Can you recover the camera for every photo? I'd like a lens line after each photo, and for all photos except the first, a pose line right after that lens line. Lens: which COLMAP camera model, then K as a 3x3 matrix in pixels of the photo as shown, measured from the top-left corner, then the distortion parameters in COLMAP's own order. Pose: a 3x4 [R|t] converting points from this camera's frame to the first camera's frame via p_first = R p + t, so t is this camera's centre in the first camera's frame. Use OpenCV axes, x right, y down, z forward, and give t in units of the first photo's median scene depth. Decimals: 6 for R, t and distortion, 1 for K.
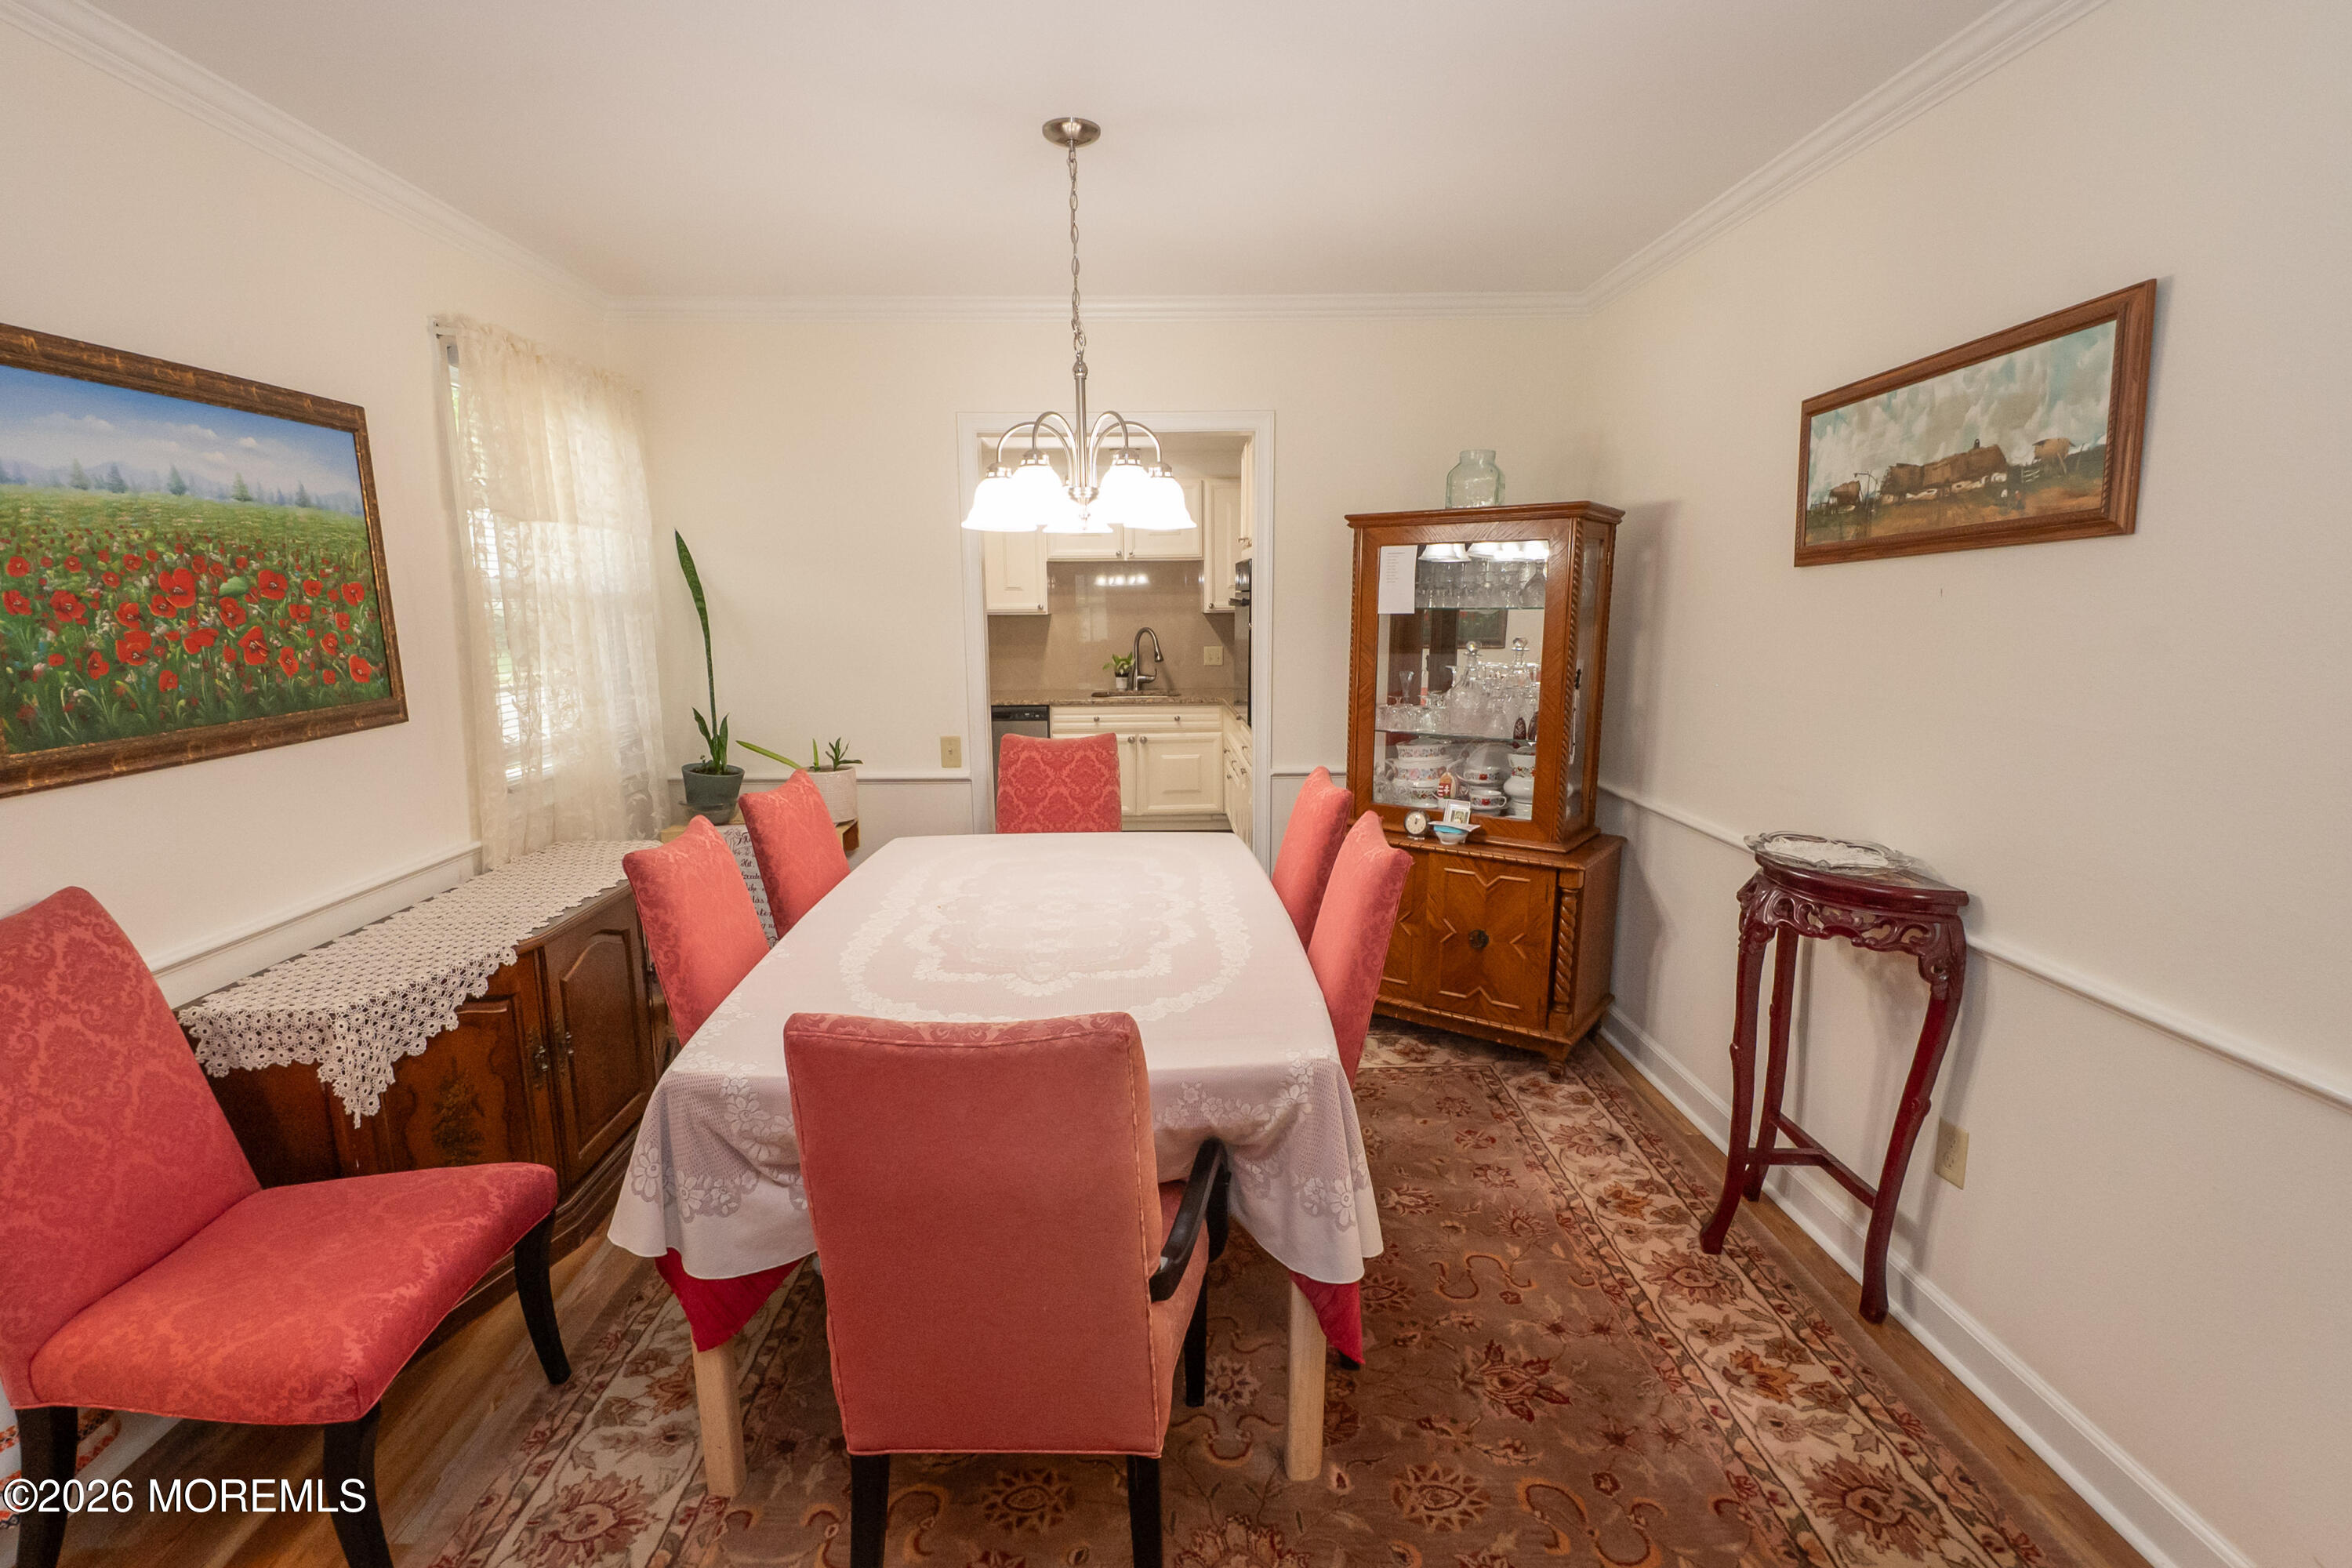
lens RADIAL K [[1080.7, 0, 1170.8], [0, 1080.7, 806.1], [0, 0, 1]] dist [0.000874, -0.000650]
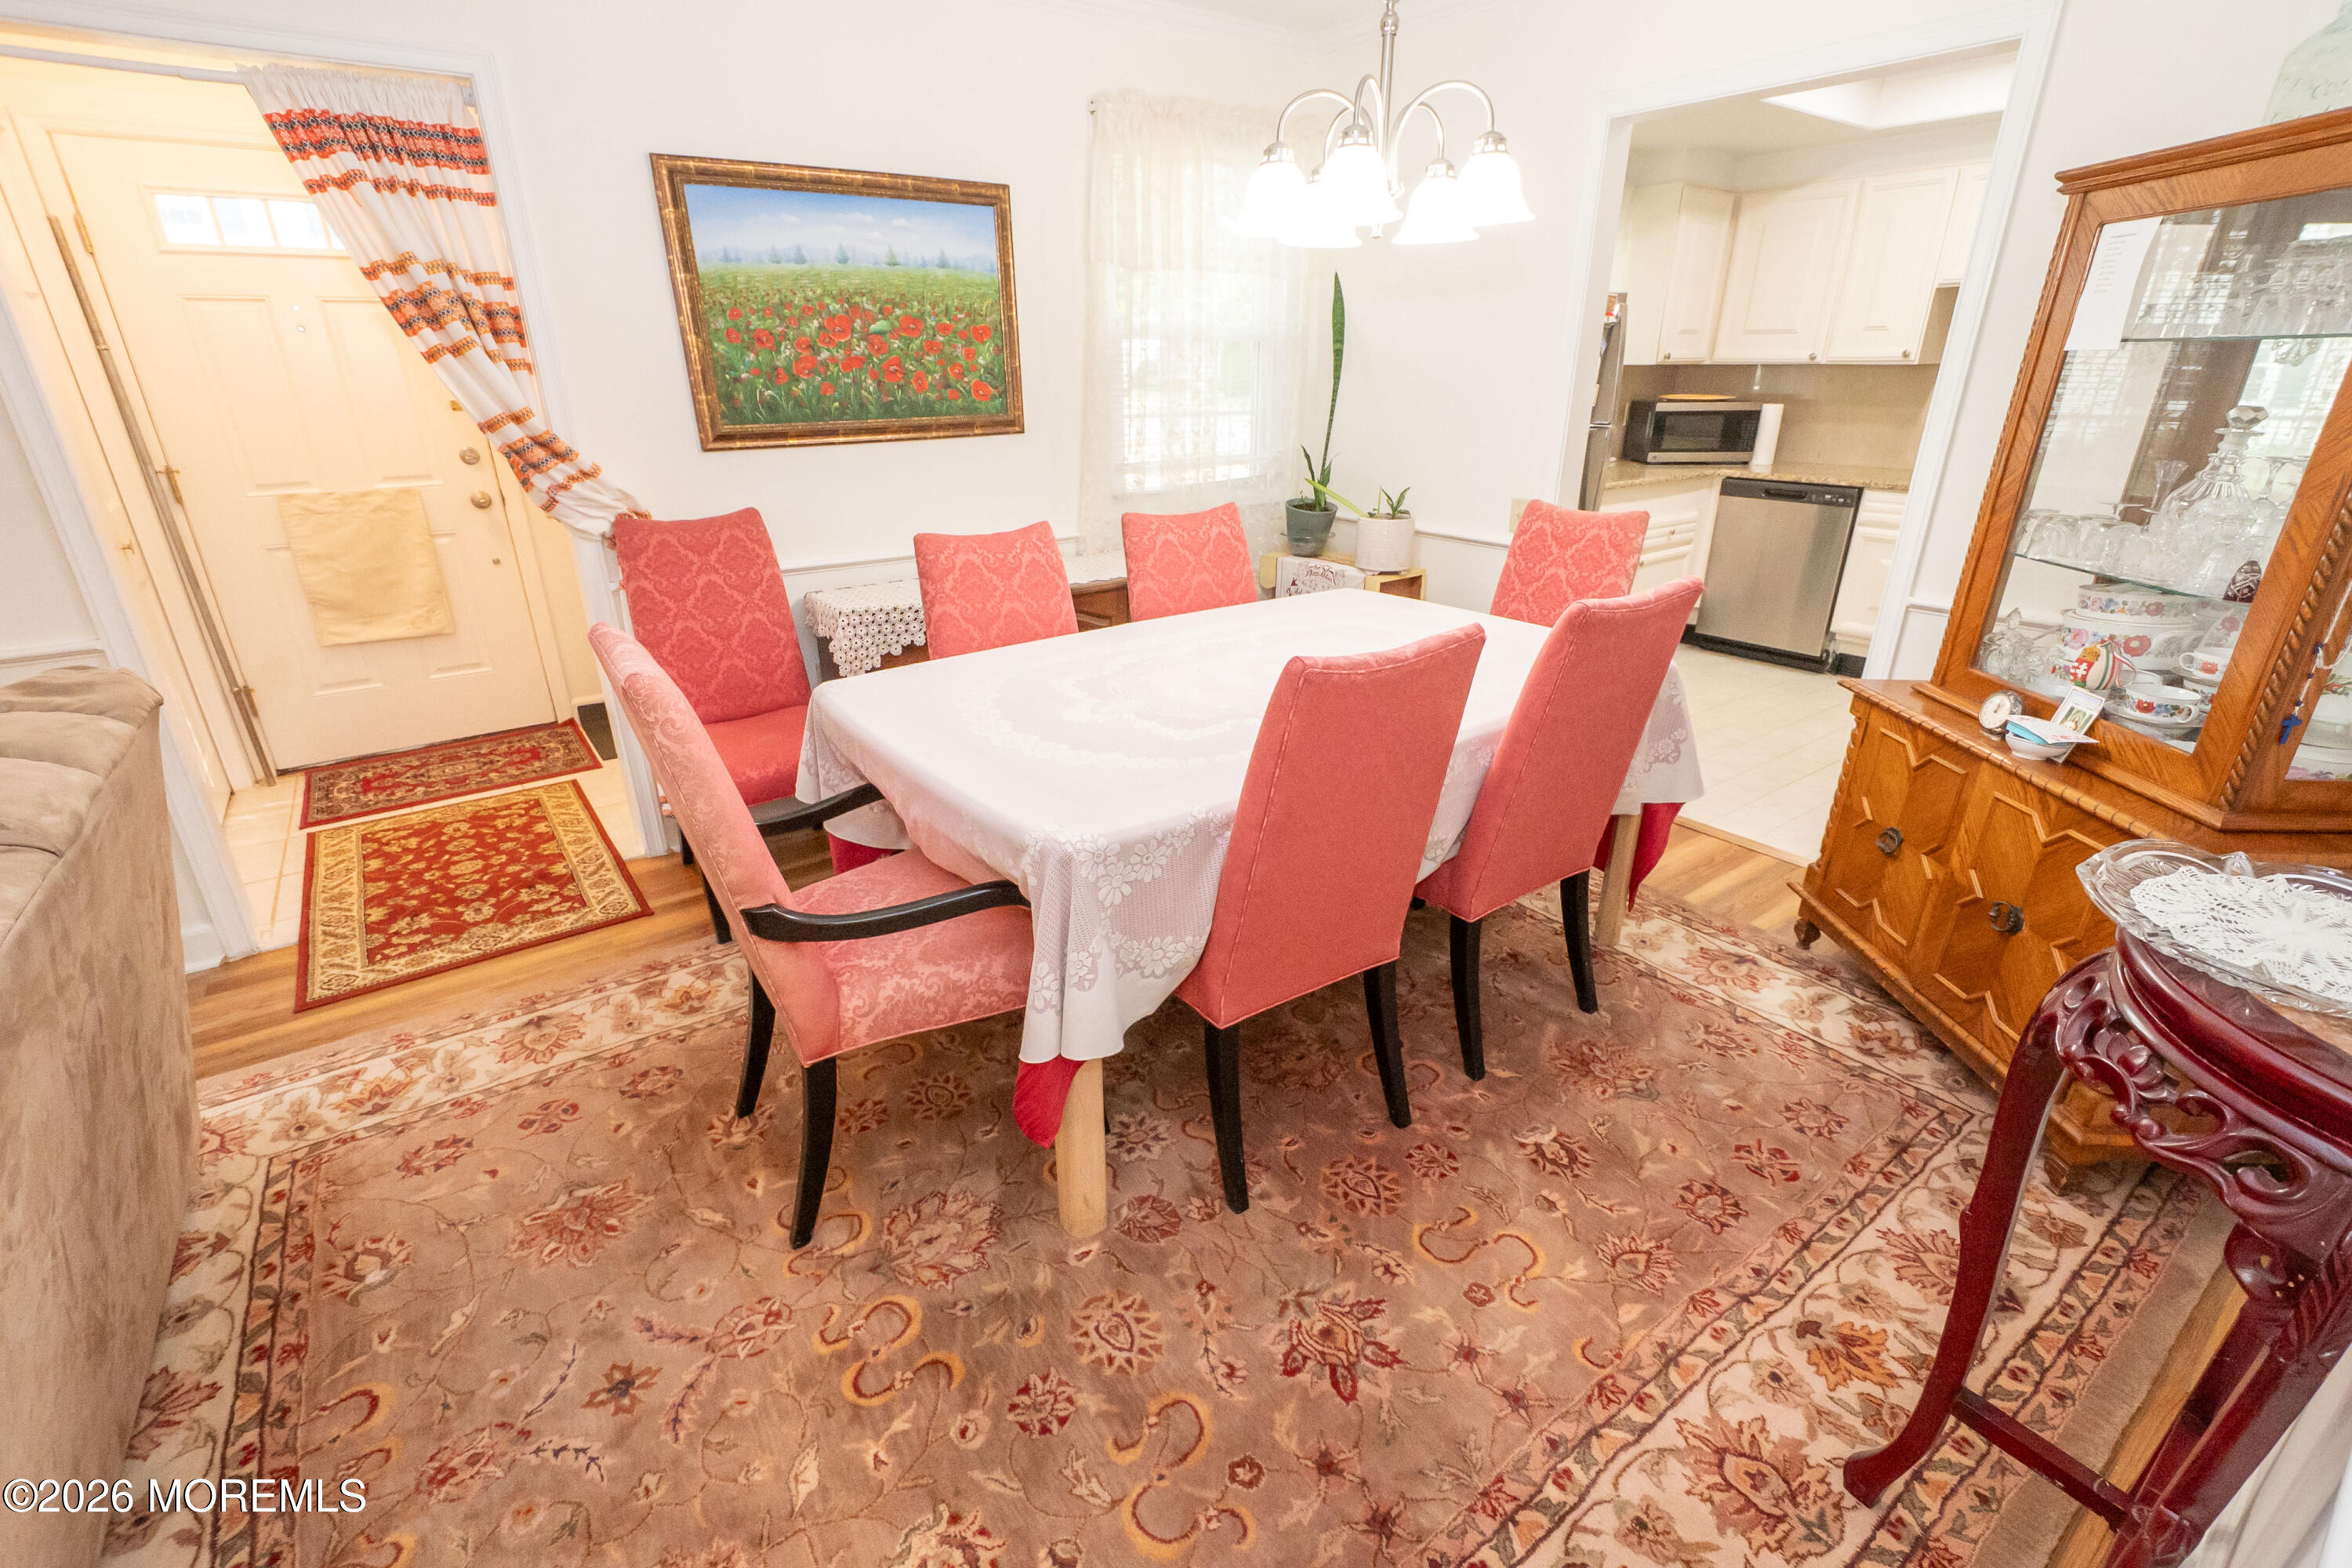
lens RADIAL K [[1032.1, 0, 1171.1], [0, 1032.1, 781.8], [0, 0, 1]] dist [0.015731, -0.009953]
pose [[0.575258, 0.311026, -0.756532, 0.625414], [-0.155274, 0.949593, 0.272328, -0.051857], [0.803099, -0.039189, 0.594555, 0.404362]]
